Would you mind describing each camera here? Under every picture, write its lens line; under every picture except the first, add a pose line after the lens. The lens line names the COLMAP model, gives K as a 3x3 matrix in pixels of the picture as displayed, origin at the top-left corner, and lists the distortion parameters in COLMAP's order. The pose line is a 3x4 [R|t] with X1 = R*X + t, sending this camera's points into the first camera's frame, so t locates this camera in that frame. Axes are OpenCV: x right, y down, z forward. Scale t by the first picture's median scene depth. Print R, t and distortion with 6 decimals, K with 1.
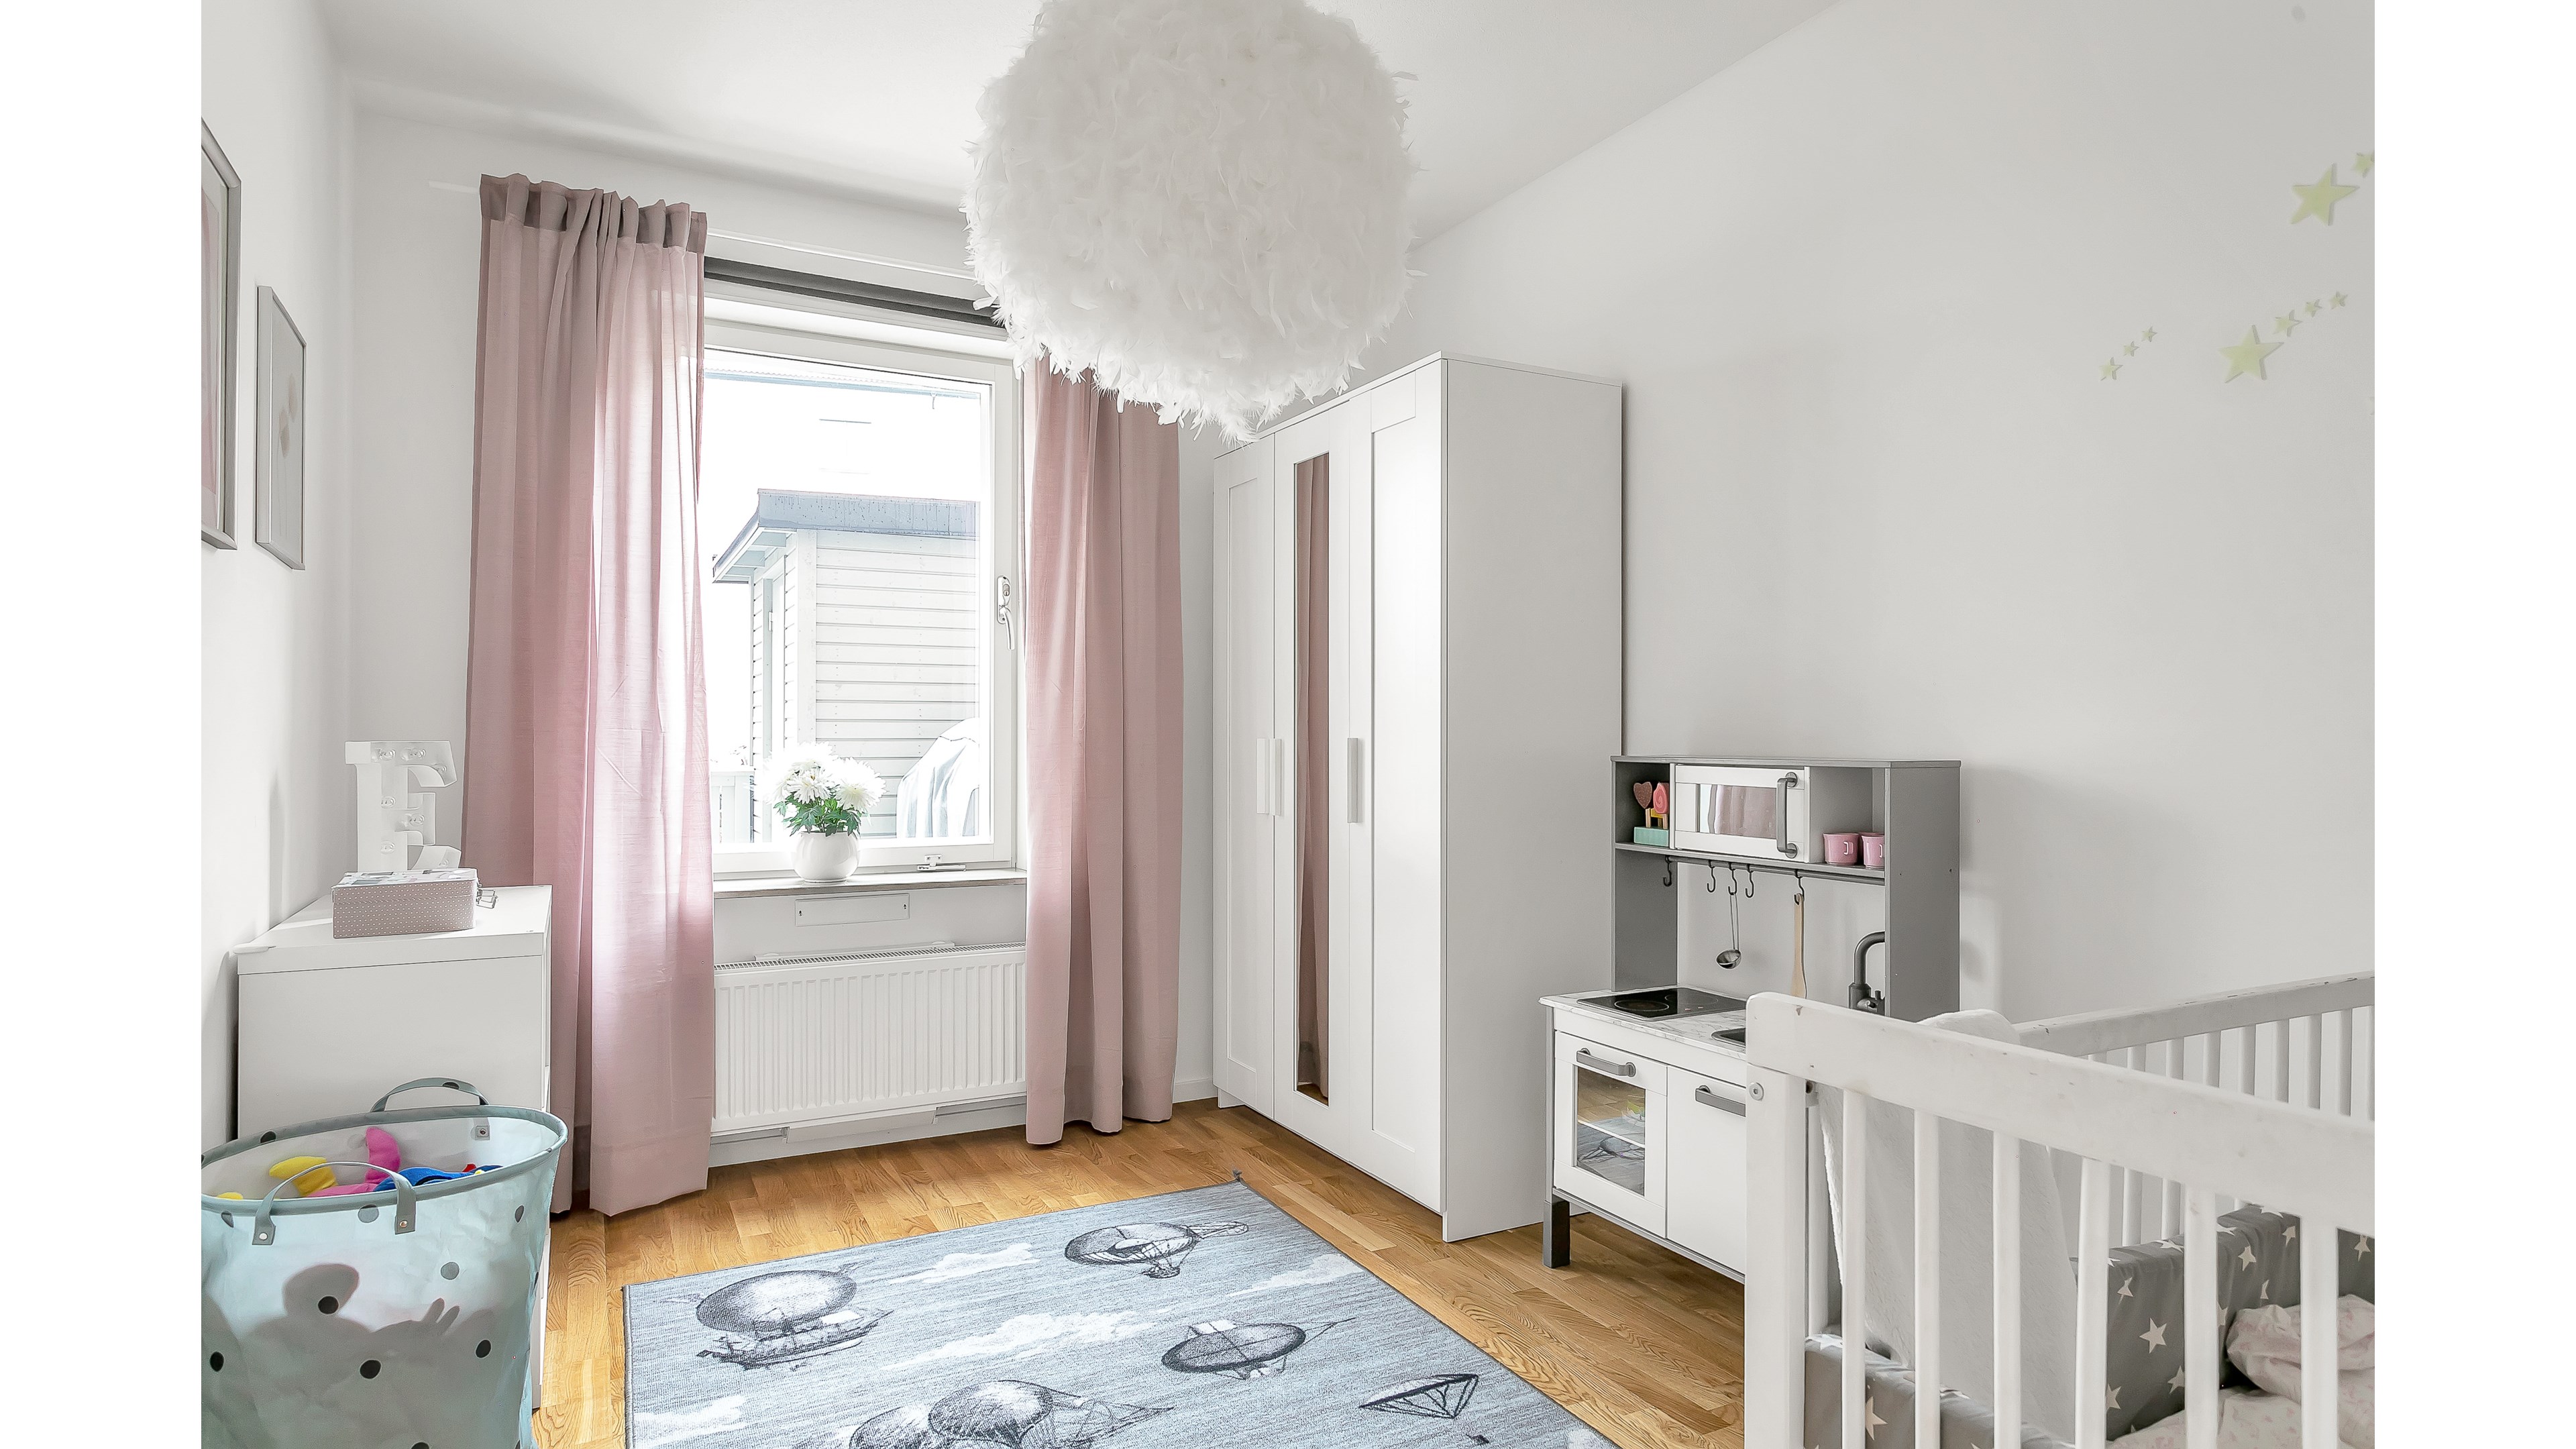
lens RADIAL K [[1312.2, 0, 1286.8], [0, 1312.2, 728.2], [0, 0, 1]] dist [-0.000556, -0.000101]
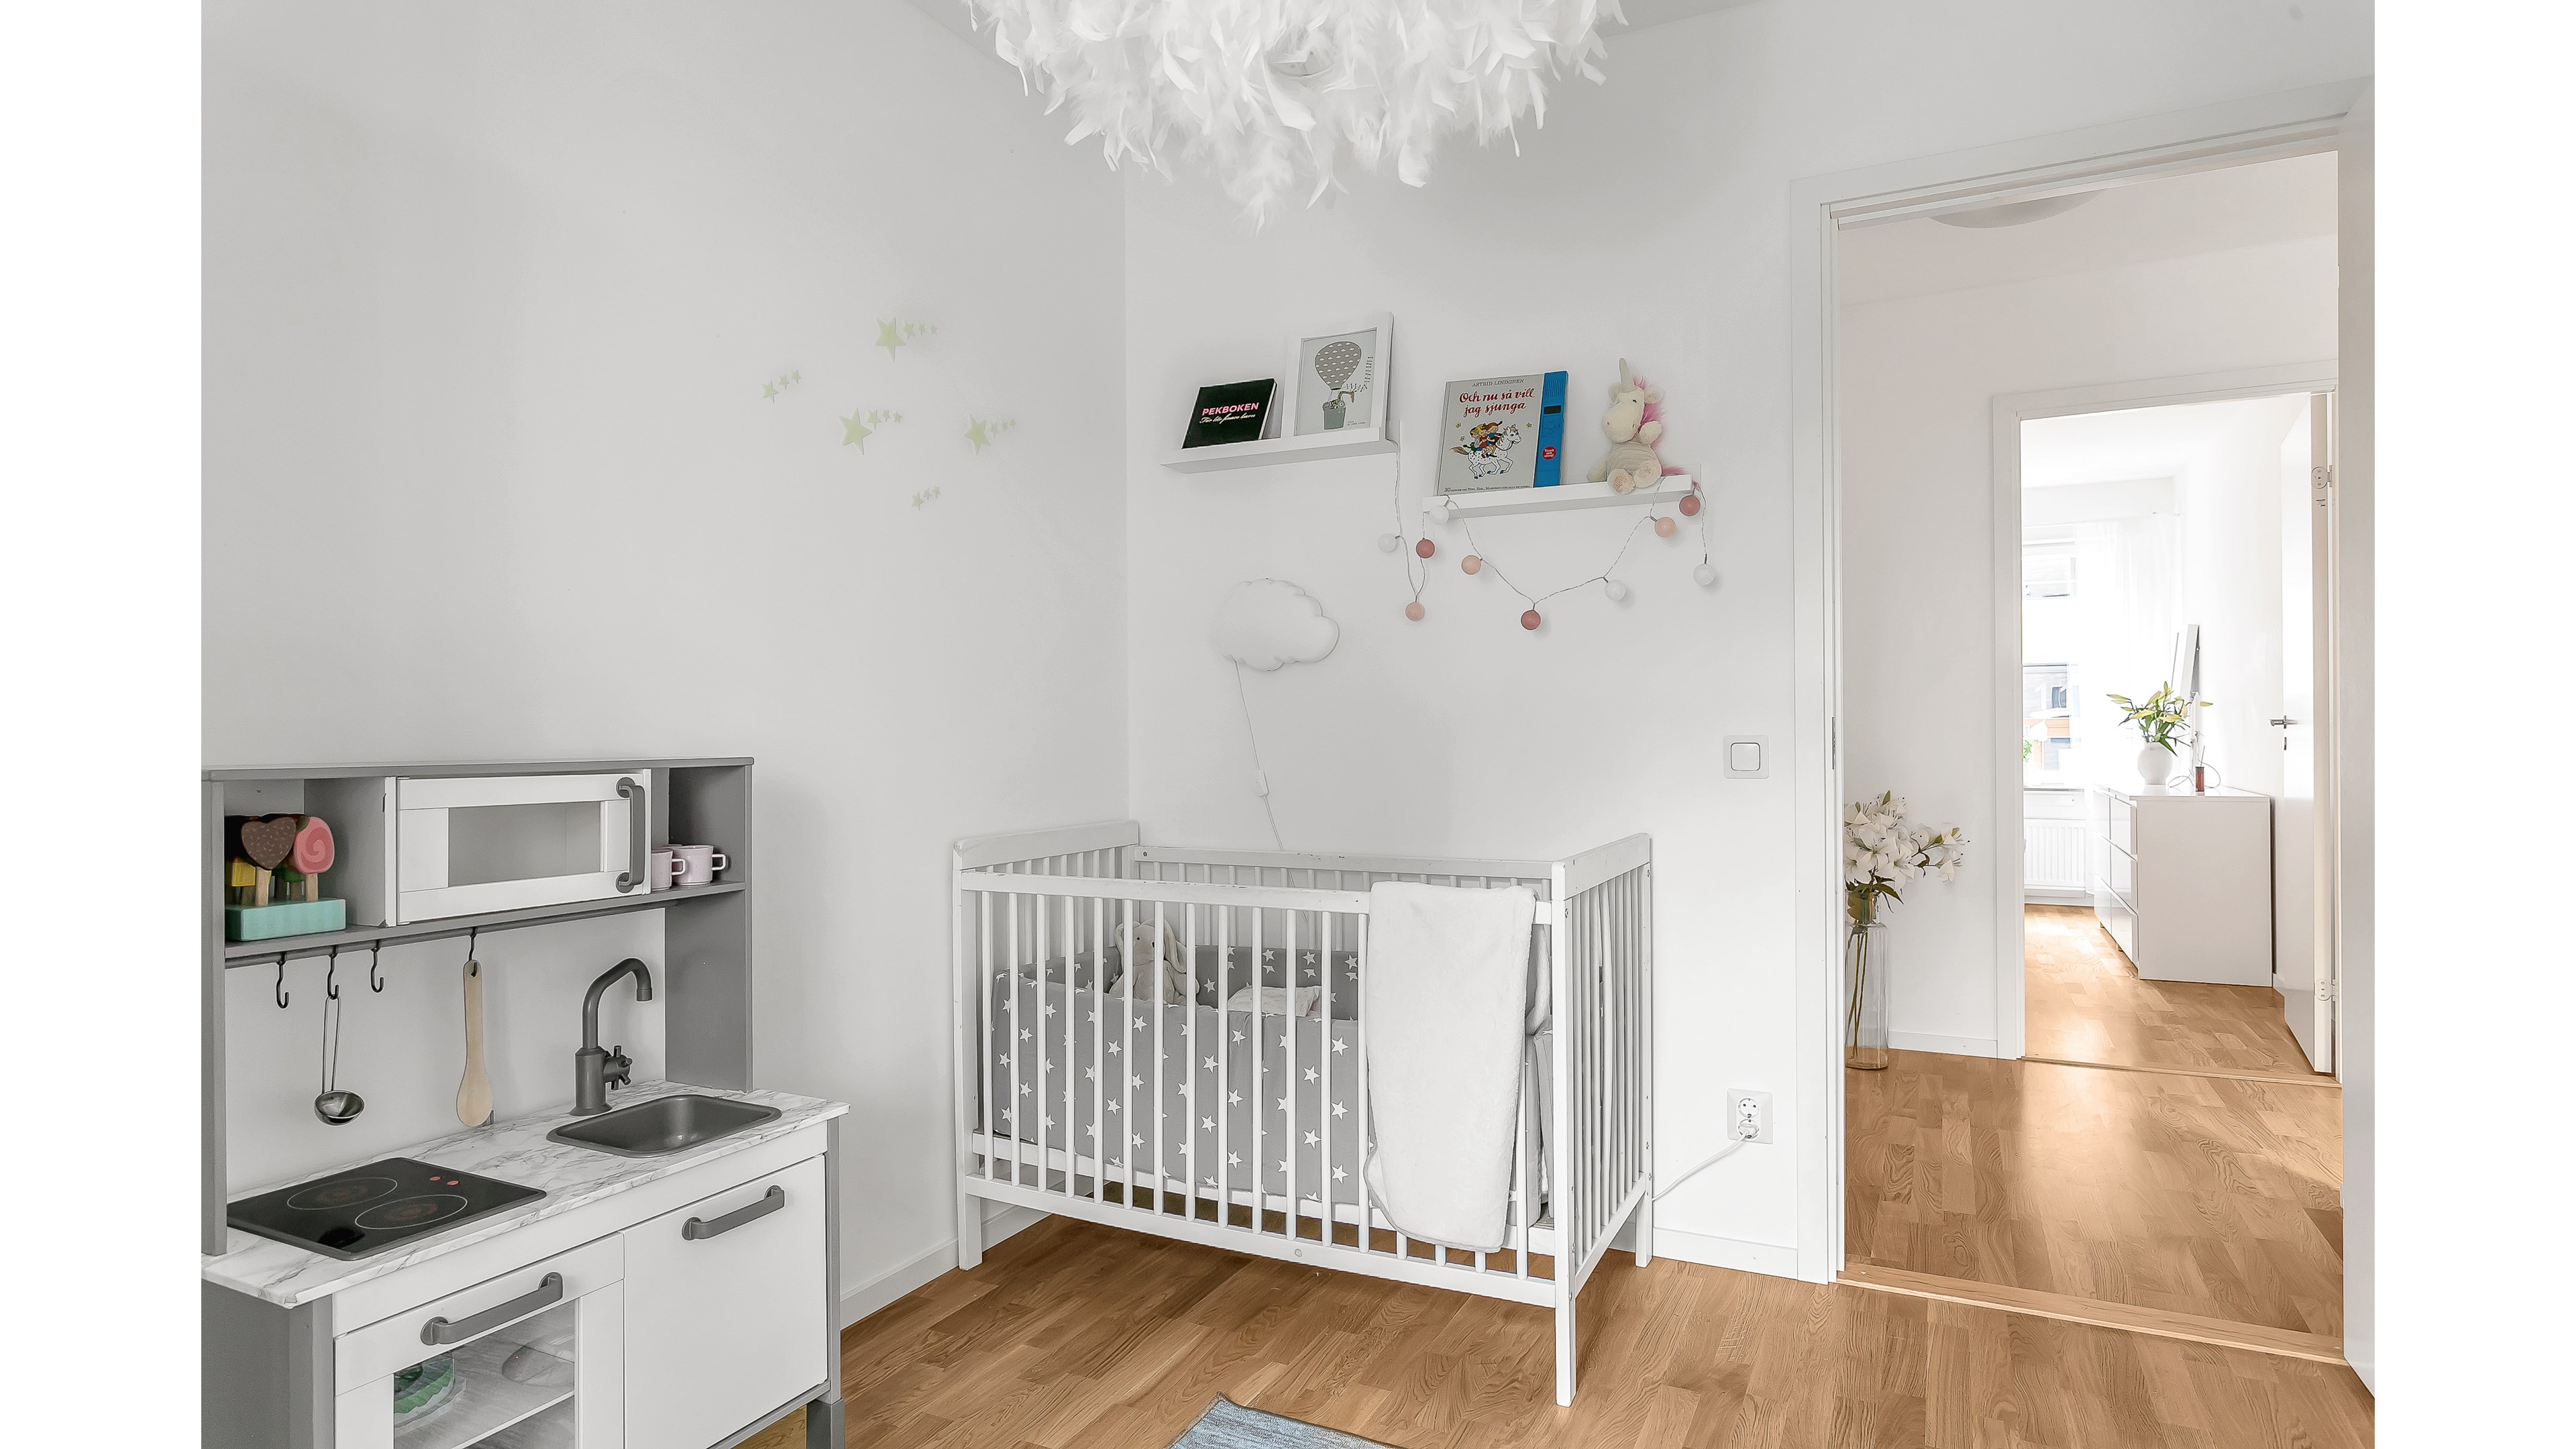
lens RADIAL K [[1312.2, 0, 1285.9], [0, 1312.2, 725.7], [0, 0, 1]] dist [-0.000556, -0.000101]
pose [[-0.583812, 0.006978, 0.811859, -0.441761], [0.002361, 0.999973, -0.006897, 0.010806], [-0.811885, -0.002110, -0.583813, 1.130472]]
